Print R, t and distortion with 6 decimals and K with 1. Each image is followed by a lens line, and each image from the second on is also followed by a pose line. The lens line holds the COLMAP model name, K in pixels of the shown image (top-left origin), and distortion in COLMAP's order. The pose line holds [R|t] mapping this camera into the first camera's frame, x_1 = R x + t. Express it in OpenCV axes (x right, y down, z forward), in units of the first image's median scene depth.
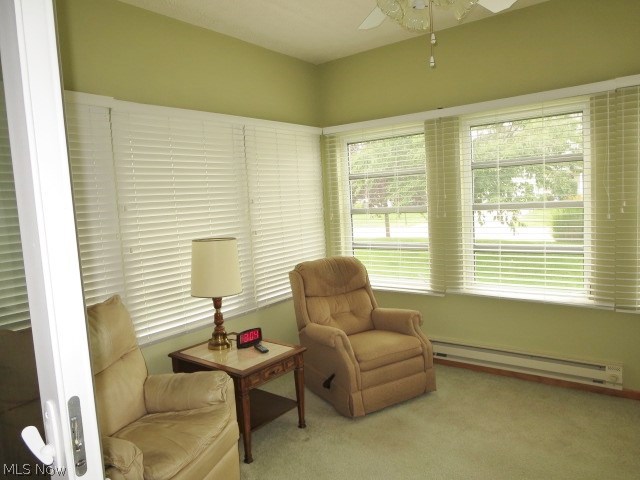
lens RADIAL K [[451.4, 0, 319.8], [0, 451.4, 239.3], [0, 0, 1]] dist [-0.029816, 0.002468]
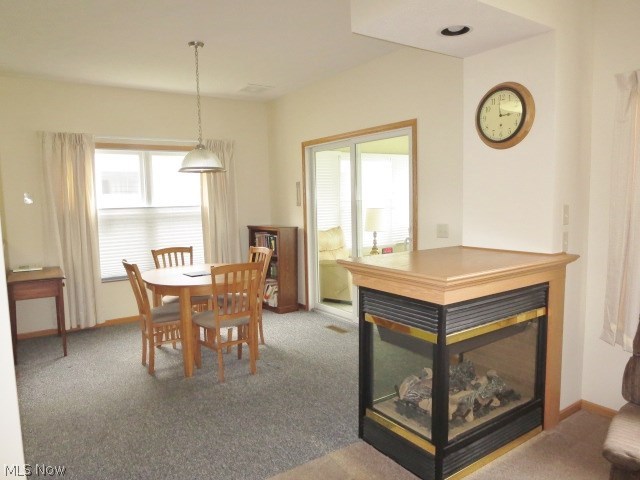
lens RADIAL K [[451.4, 0, 318.1], [0, 451.4, 243.8], [0, 0, 1]] dist [-0.029816, 0.002468]
pose [[0.943911, 0.074726, -0.321633, 0.260231], [-0.066084, 0.997101, 0.037720, 0.116374], [0.323519, -0.014349, 0.946113, -1.357675]]
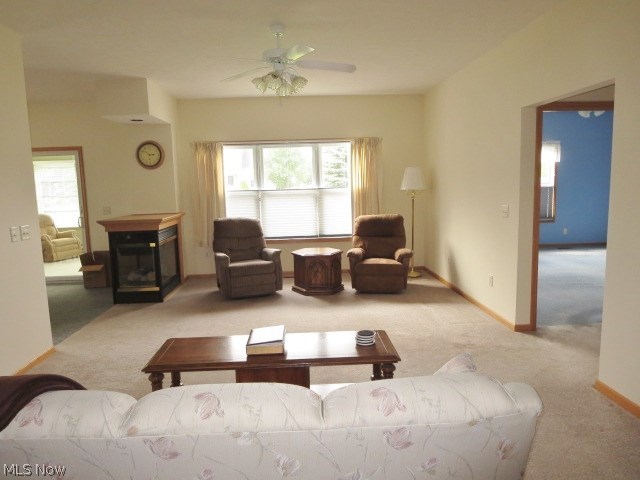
lens RADIAL K [[451.4, 0, 320.4], [0, 451.4, 241.6], [0, 0, 1]] dist [-0.029816, 0.002468]
pose [[0.770363, -0.049531, 0.635679, -0.456362], [0.040957, 0.998763, 0.028186, 0.248662], [-0.636289, 0.004322, 0.771439, -2.529888]]
